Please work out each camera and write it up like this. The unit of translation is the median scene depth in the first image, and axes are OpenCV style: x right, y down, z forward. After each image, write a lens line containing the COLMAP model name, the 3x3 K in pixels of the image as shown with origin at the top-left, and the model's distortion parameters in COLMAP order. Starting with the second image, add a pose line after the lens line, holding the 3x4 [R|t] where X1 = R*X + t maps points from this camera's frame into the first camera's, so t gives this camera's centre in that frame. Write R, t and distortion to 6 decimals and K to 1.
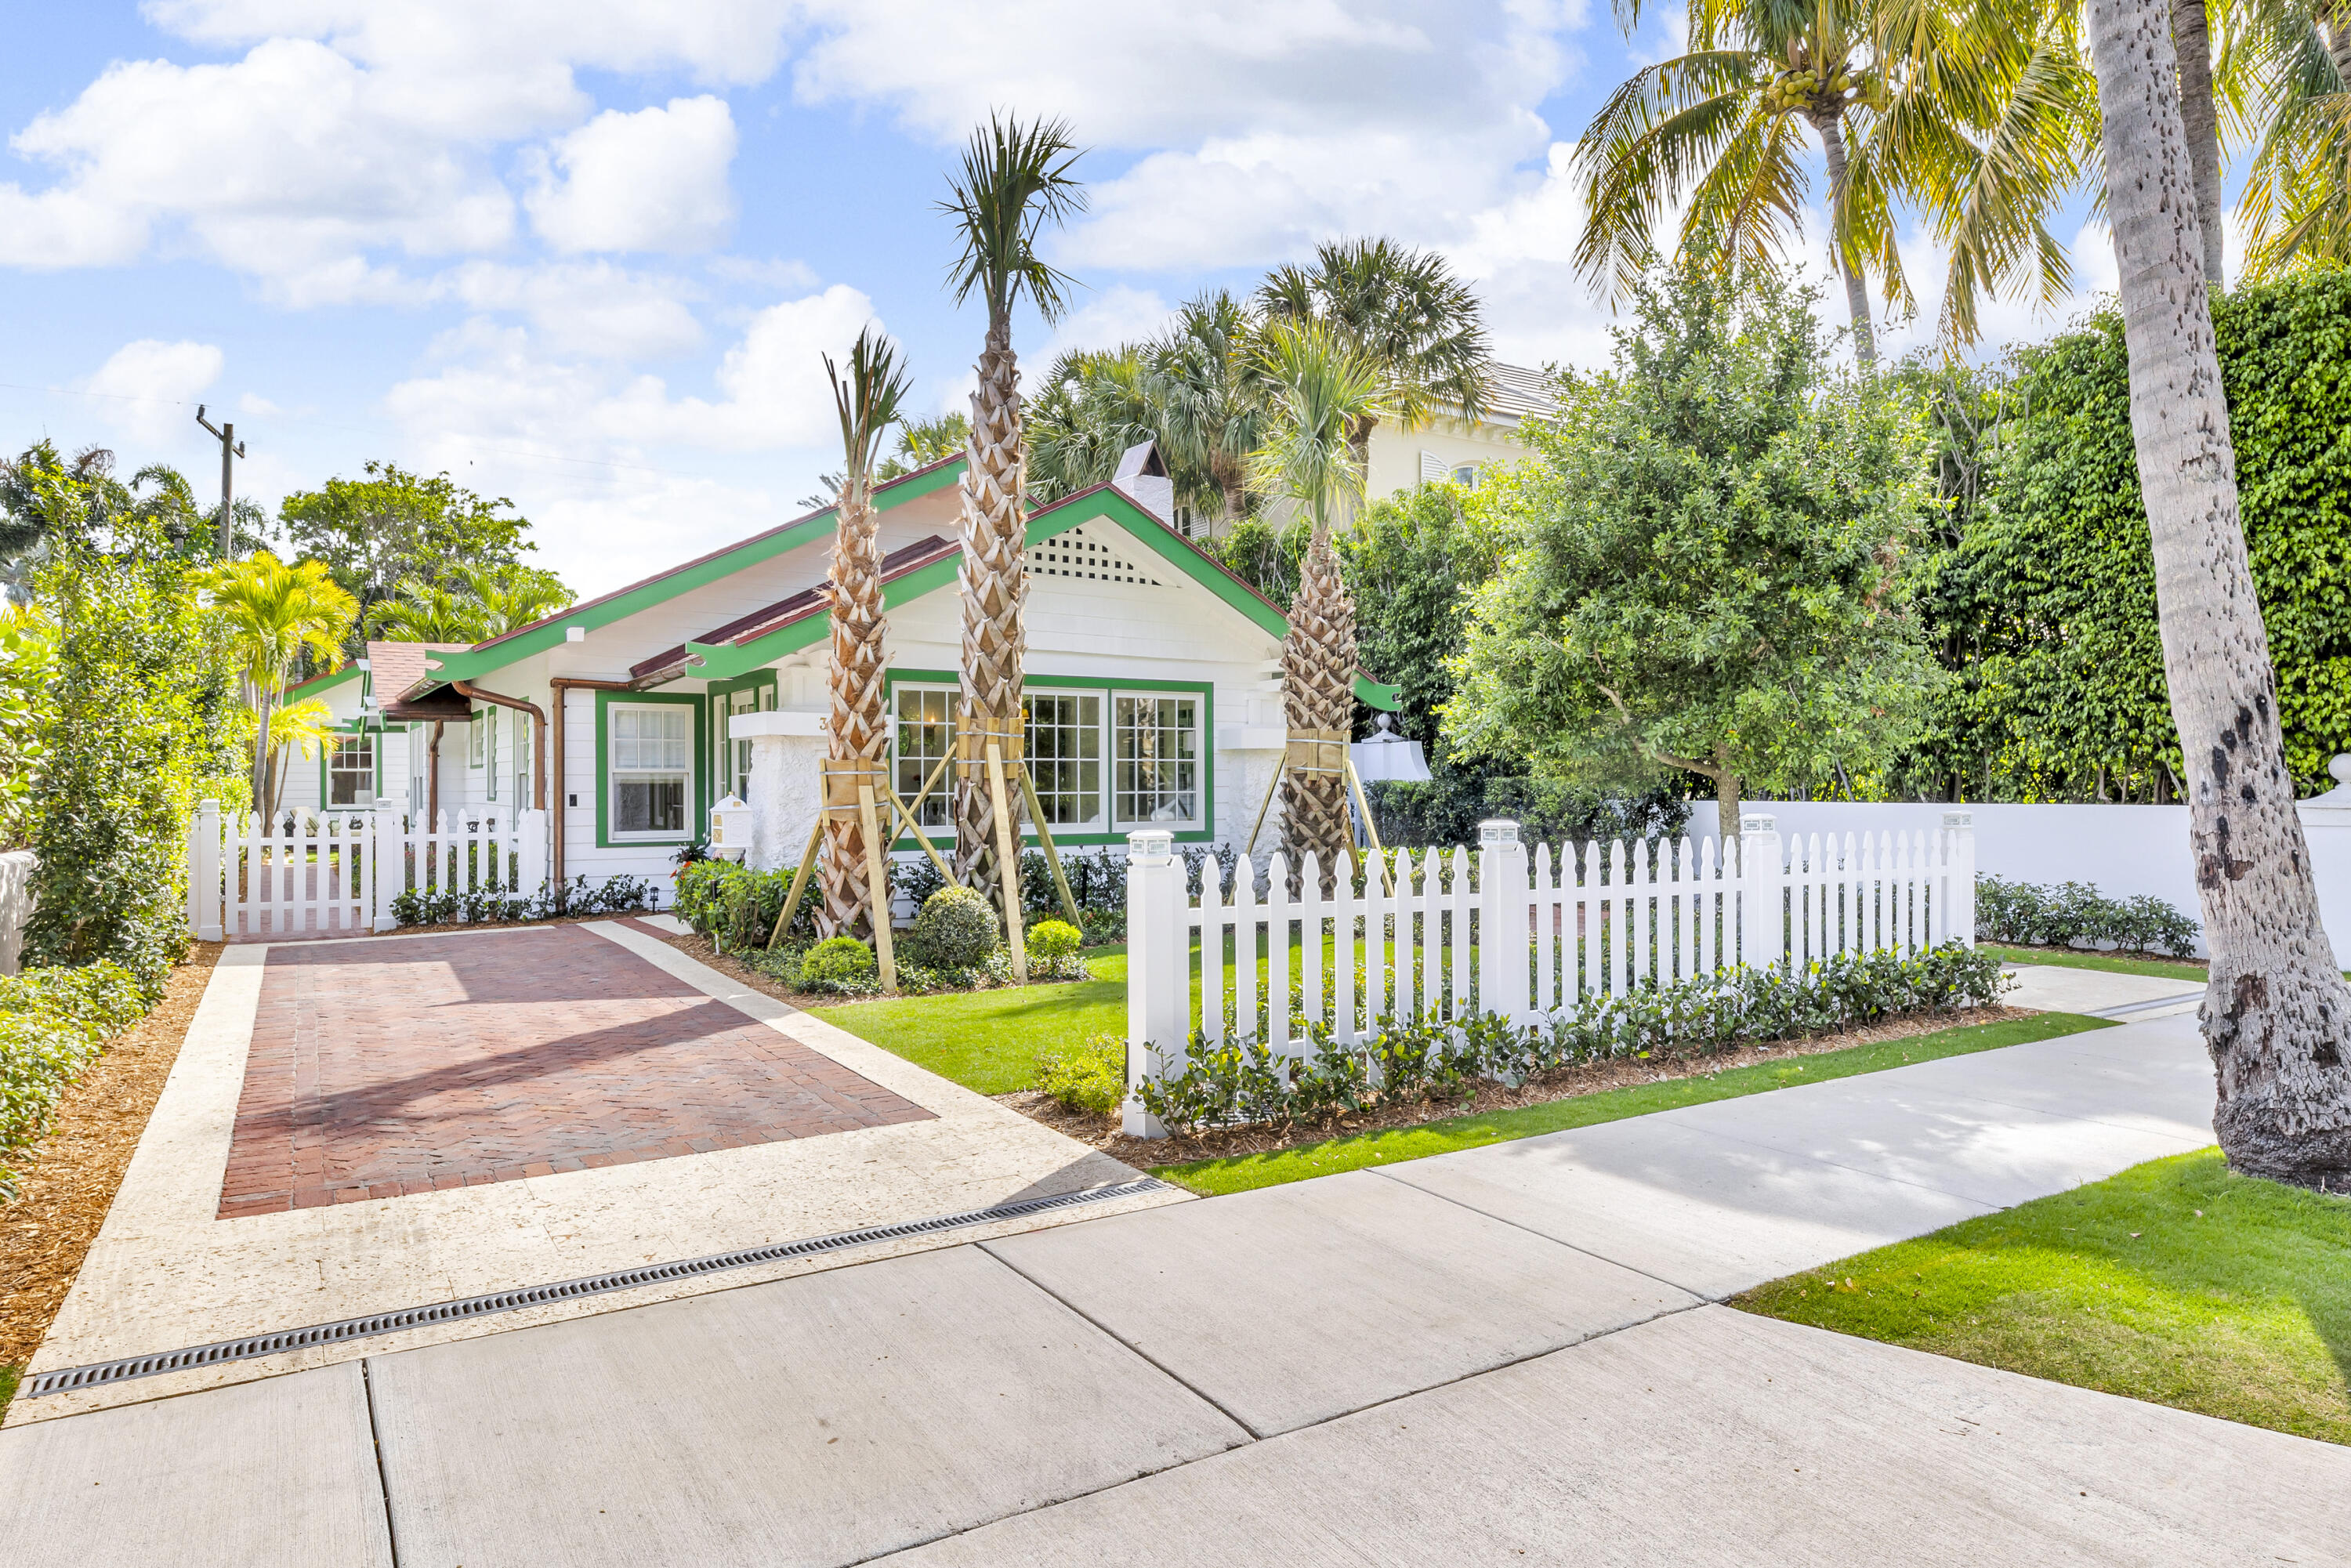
lens RADIAL K [[1369.8, 0, 1171.4], [0, 1369.8, 778.5], [0, 0, 1]] dist [-0.008162, -0.001404]
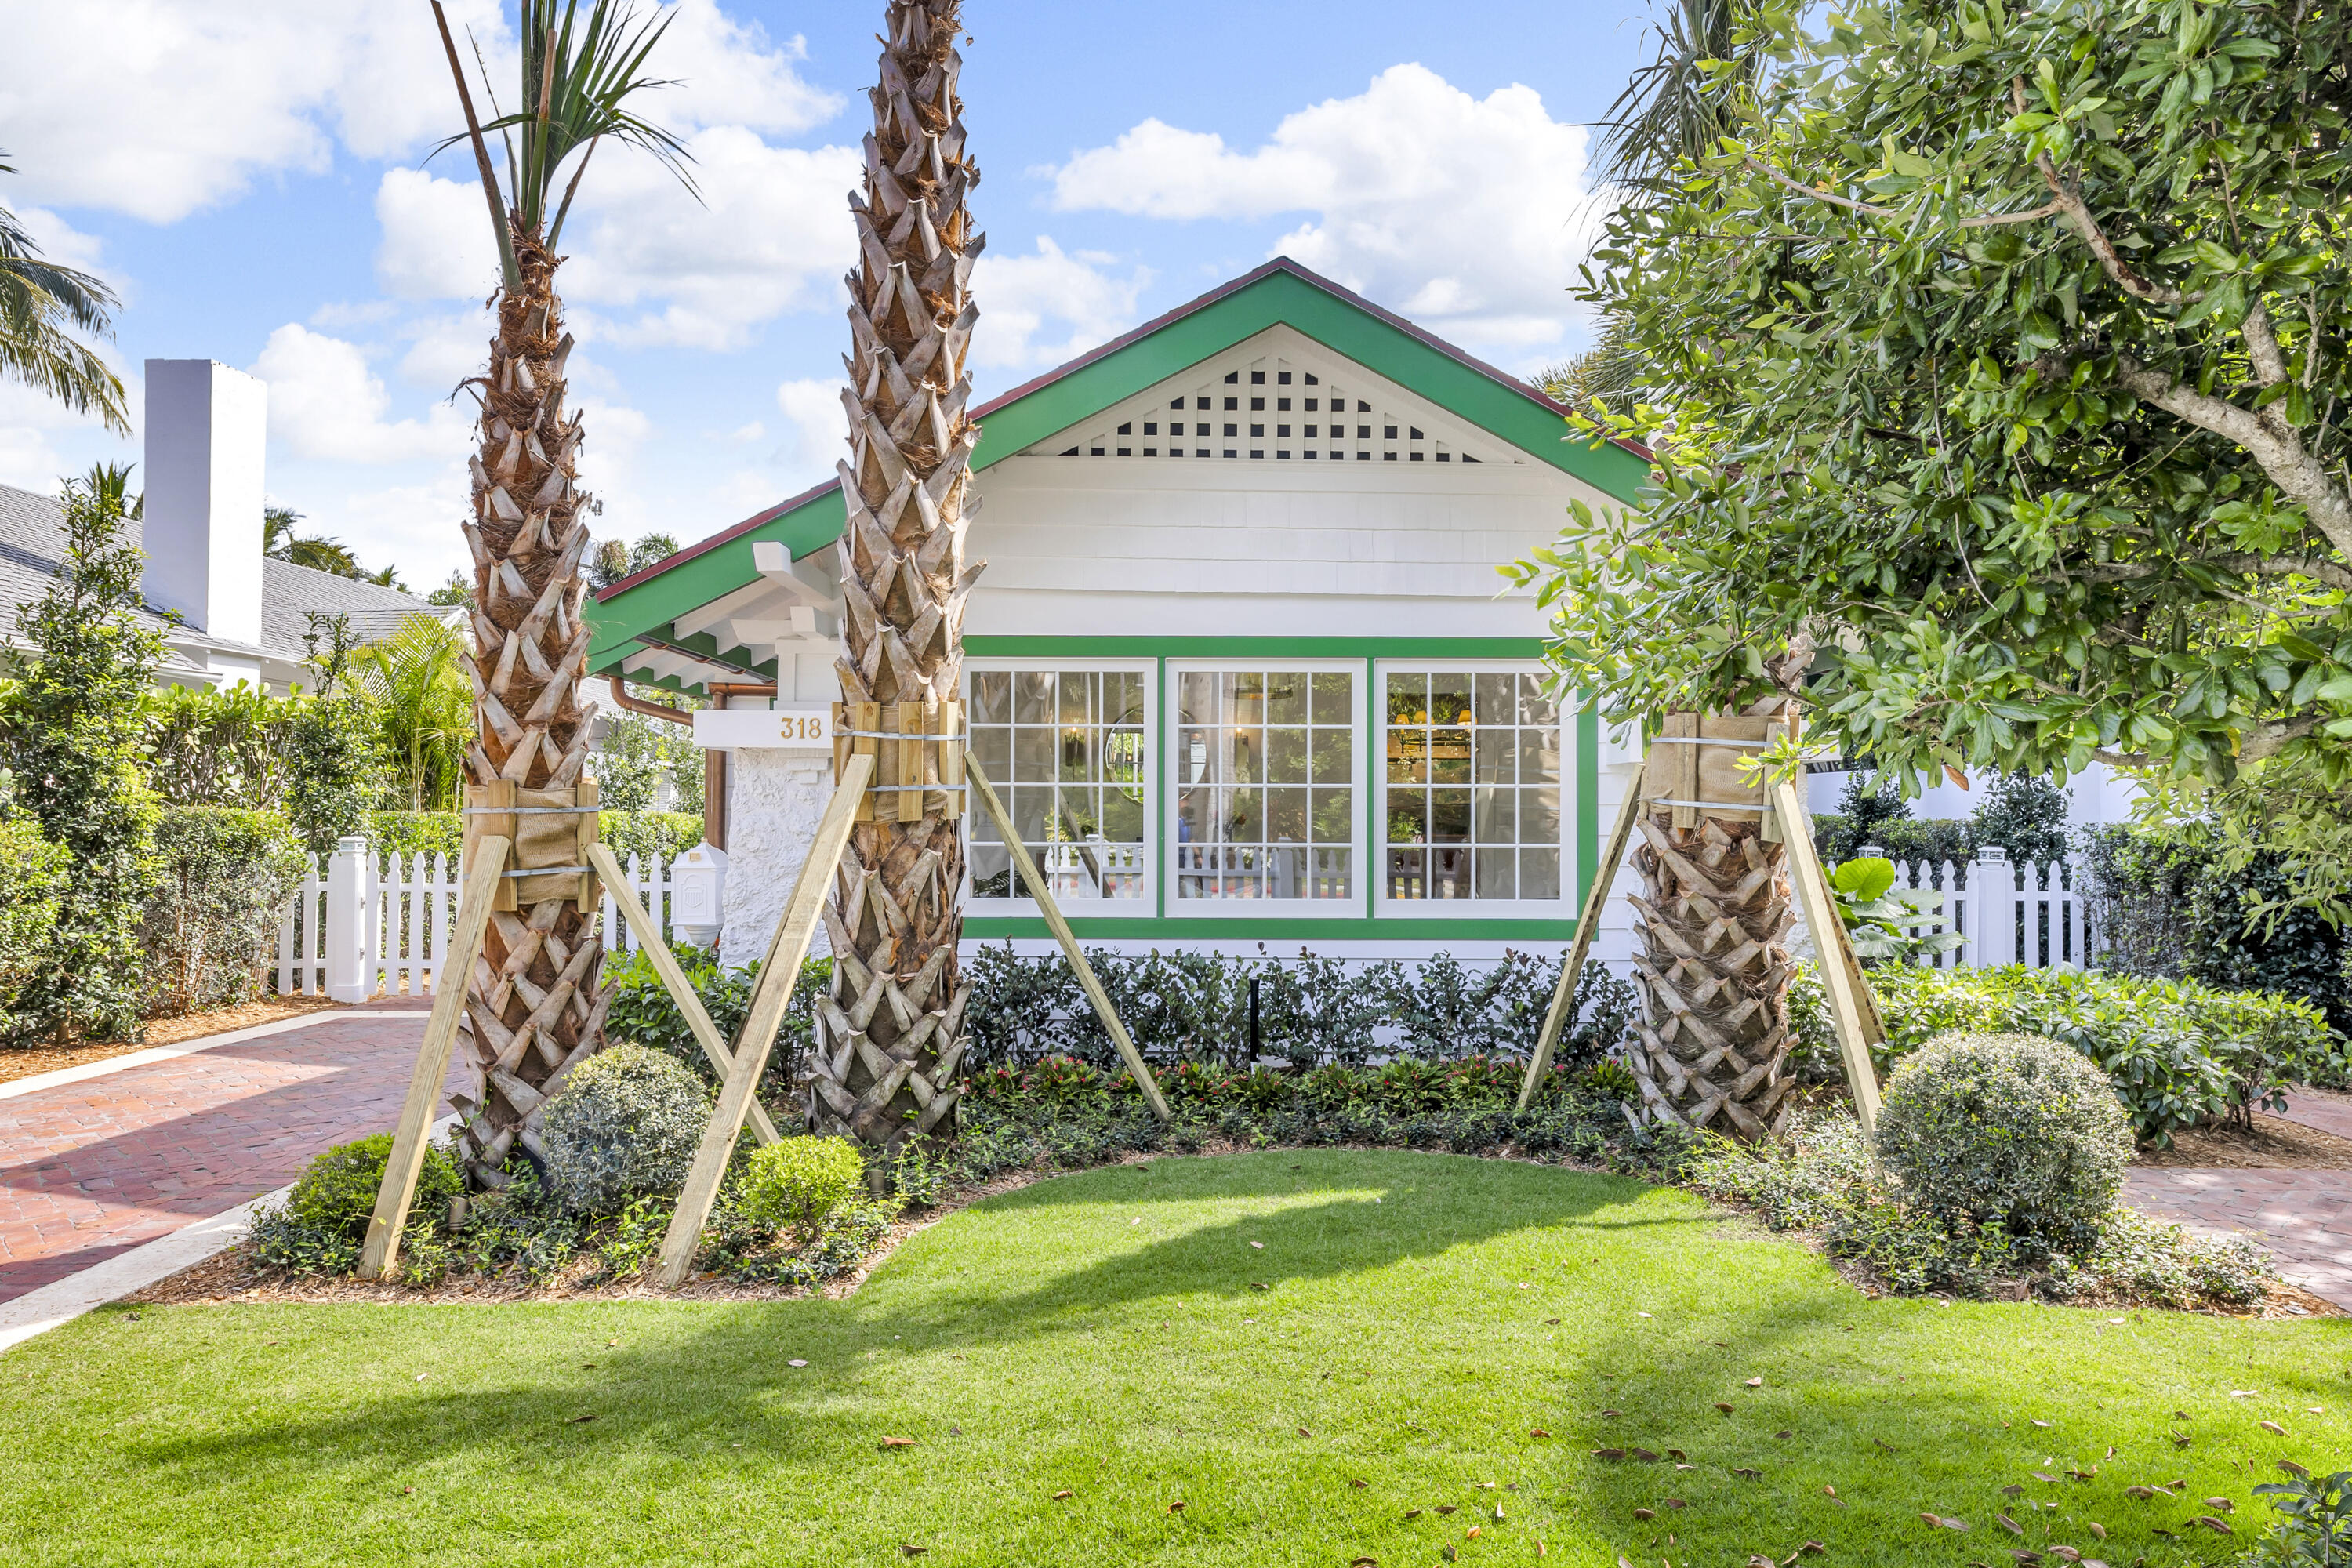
lens RADIAL K [[1370.4, 0, 1171.8], [0, 1370.4, 799.3], [0, 0, 1]] dist [-0.008162, -0.001404]
pose [[0.832767, 0.005077, -0.553600, 0.209804], [-0.007909, 0.999965, -0.002727, -0.005749], [0.553566, 0.006649, 0.832778, 0.528223]]
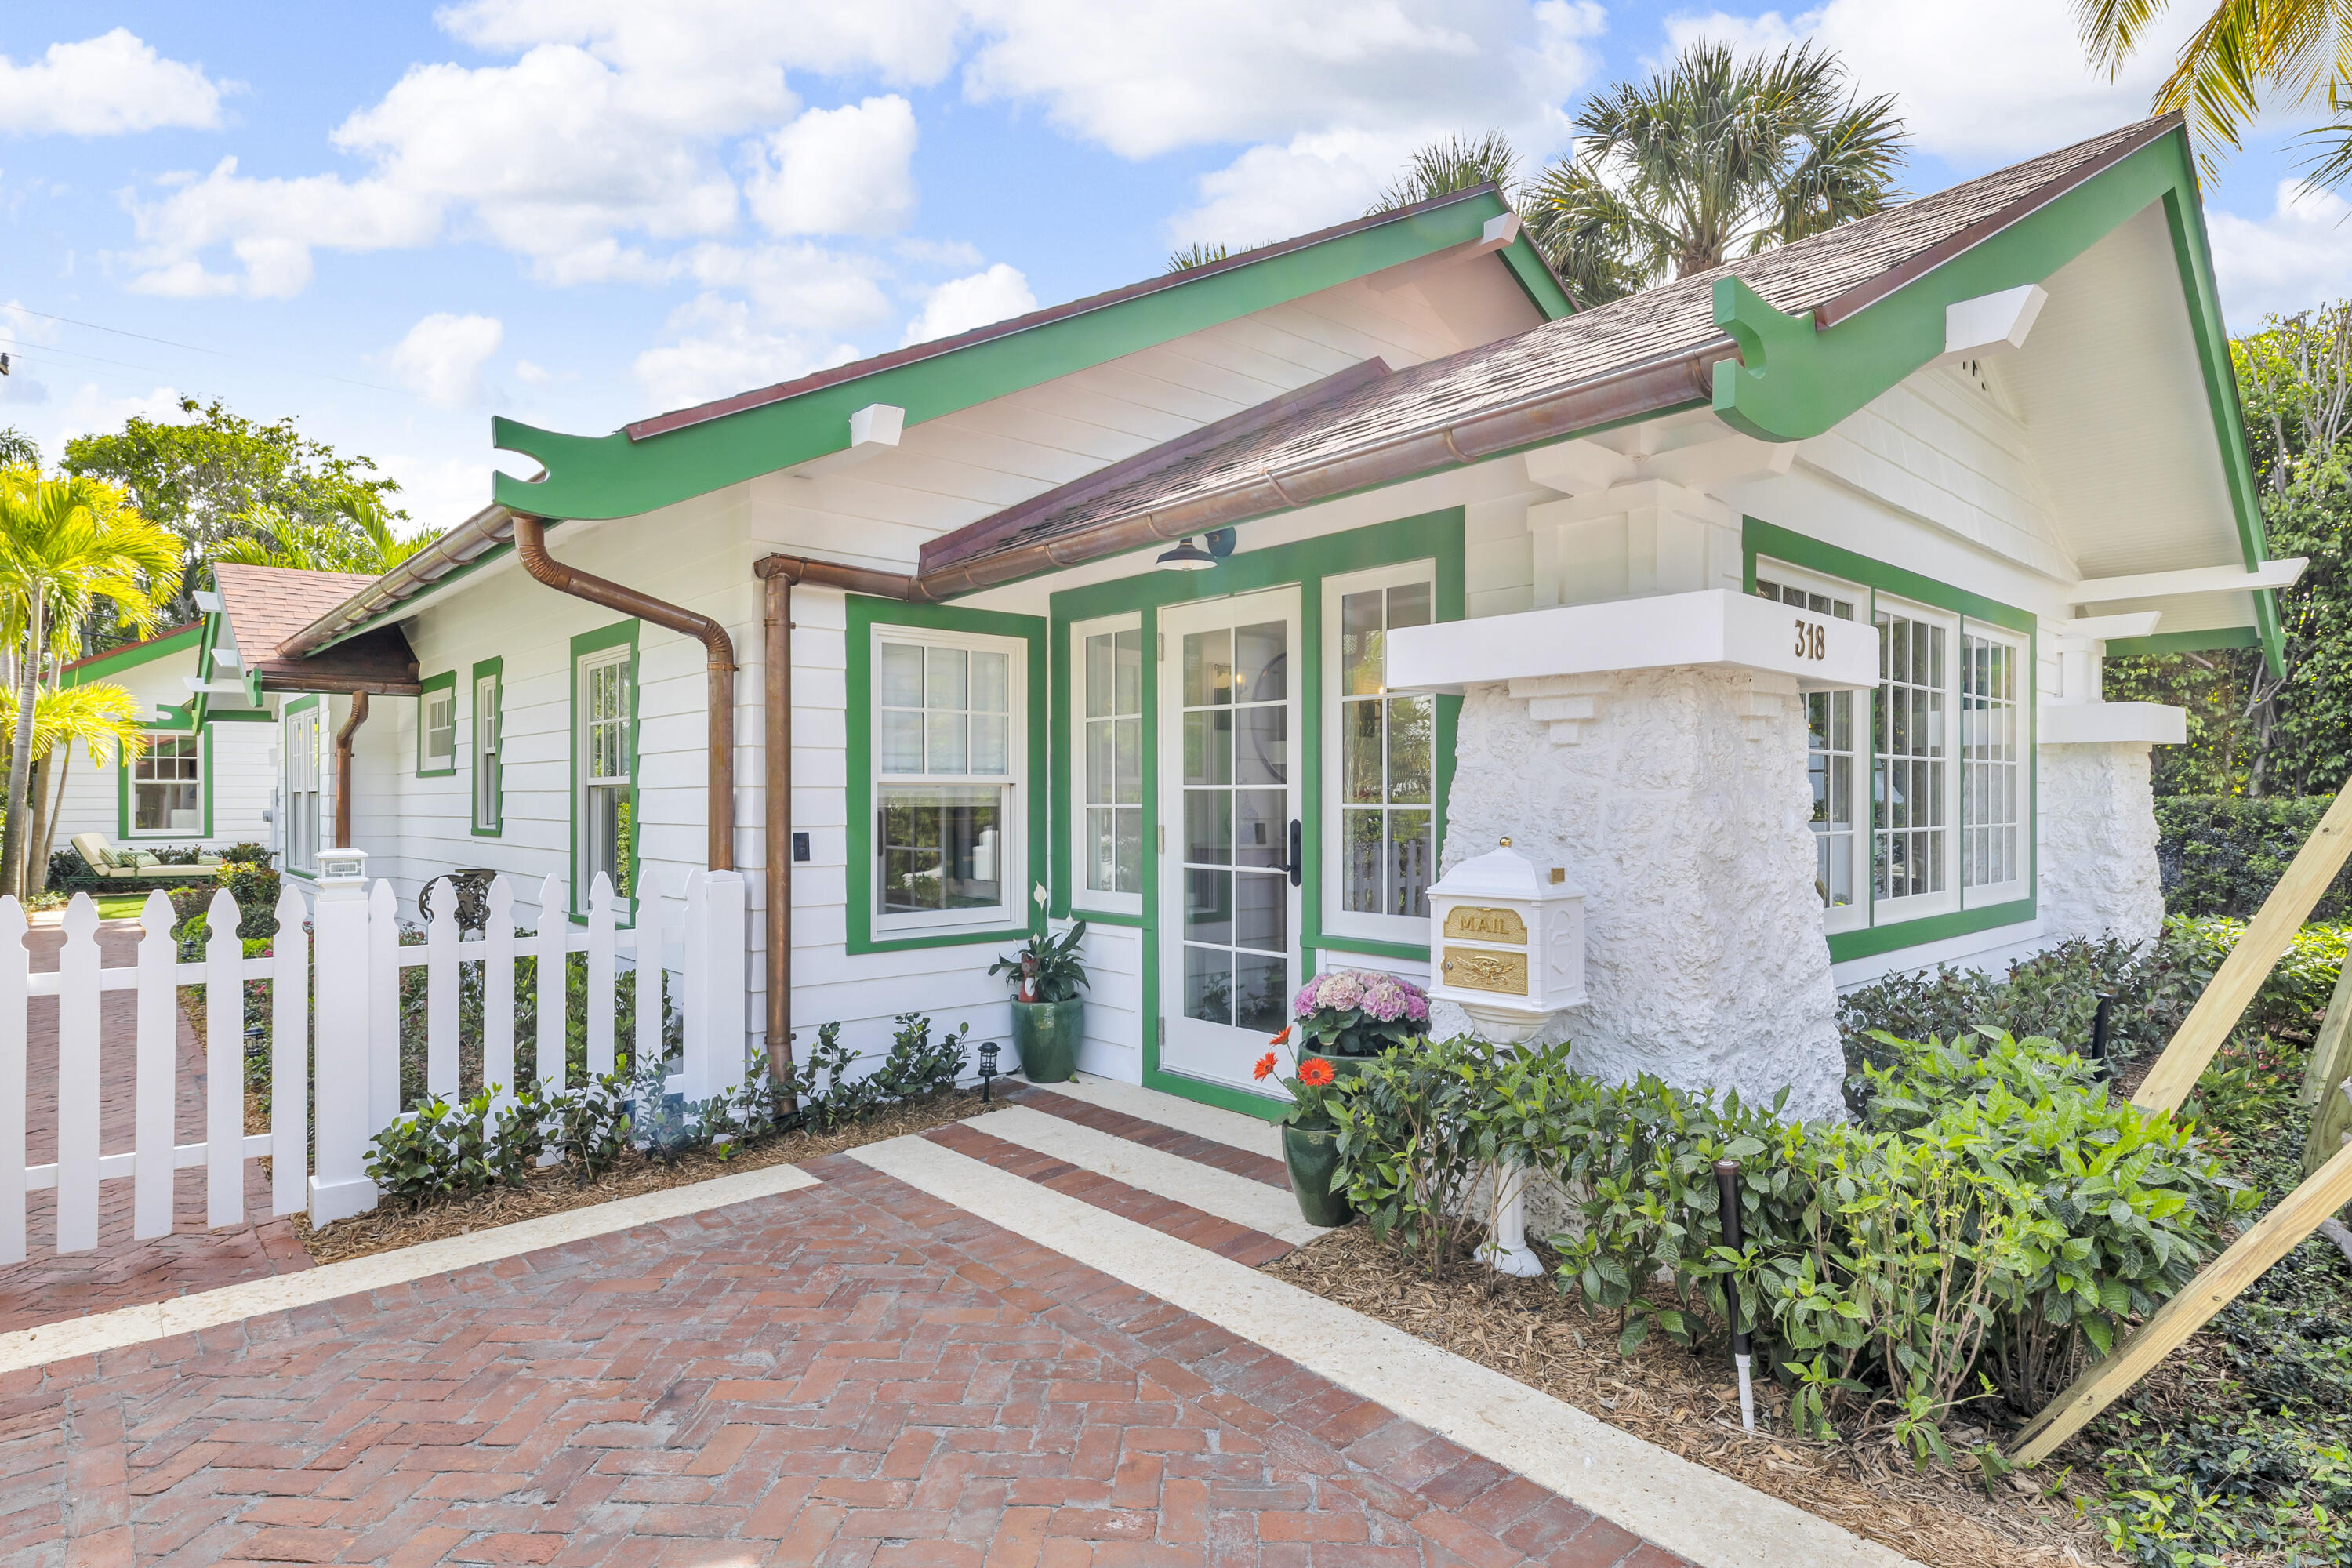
lens RADIAL K [[1267.0, 0, 1177.7], [0, 1267.0, 787.0], [0, 0, 1]] dist [0.001380, -0.000970]
pose [[0.989931, 0.002912, 0.141522, -0.350587], [-0.002010, 0.999977, -0.006514, -0.000420], [-0.141538, 0.006164, 0.989914, 0.550546]]
